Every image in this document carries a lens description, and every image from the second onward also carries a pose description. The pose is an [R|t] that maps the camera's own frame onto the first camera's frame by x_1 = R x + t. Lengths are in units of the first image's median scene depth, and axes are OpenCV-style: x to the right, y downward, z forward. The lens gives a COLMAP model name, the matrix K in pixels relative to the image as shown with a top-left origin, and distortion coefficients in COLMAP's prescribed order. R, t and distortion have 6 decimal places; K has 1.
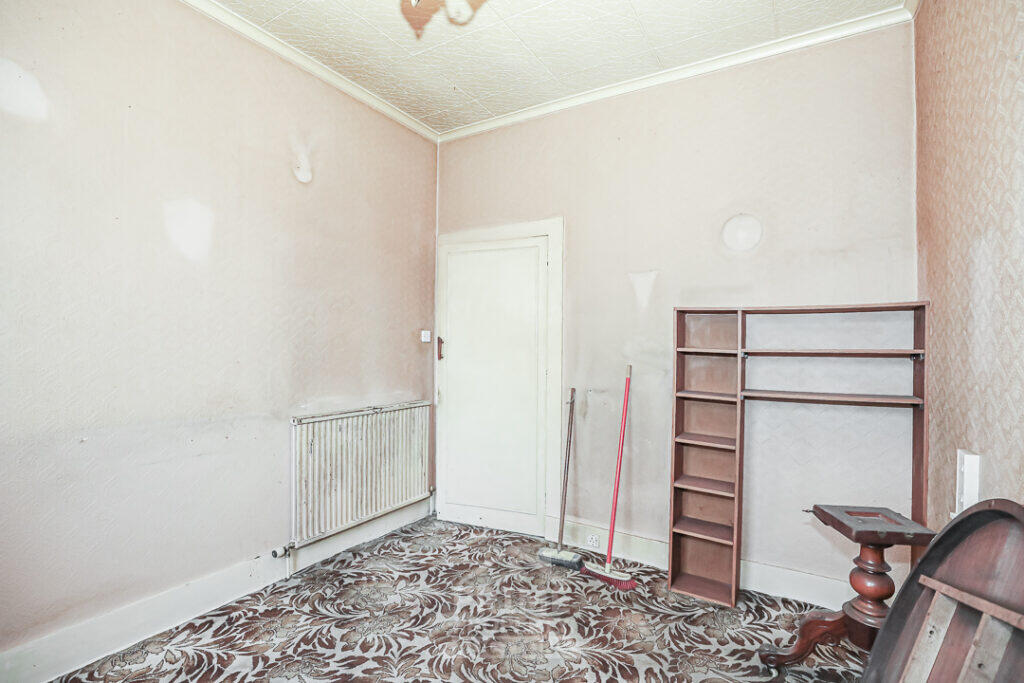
lens RADIAL K [[490.6, 0, 510.2], [0, 490.6, 346.9], [0, 0, 1]] dist [-0.031405, -0.000623]
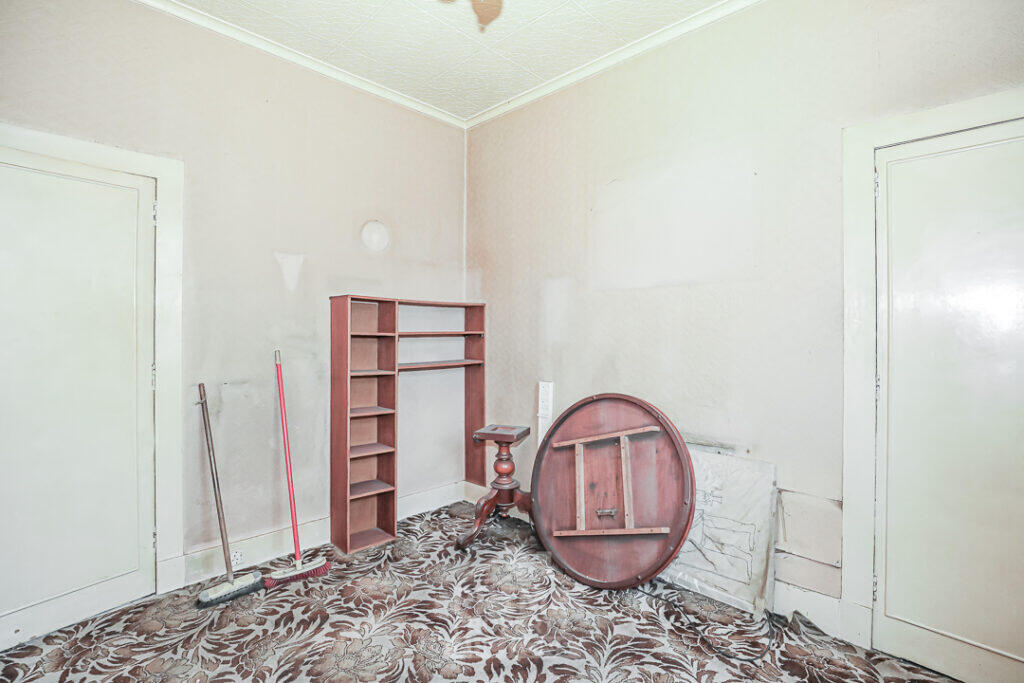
lens RADIAL K [[496.4, 0, 529.3], [0, 496.4, 334.7], [0, 0, 1]] dist [-0.045656, 0.018378]
pose [[0.172426, -0.016724, 0.984880, -0.656213], [-0.001900, 0.999848, 0.017311, -0.010760], [-0.985021, -0.004856, 0.172368, 0.400583]]
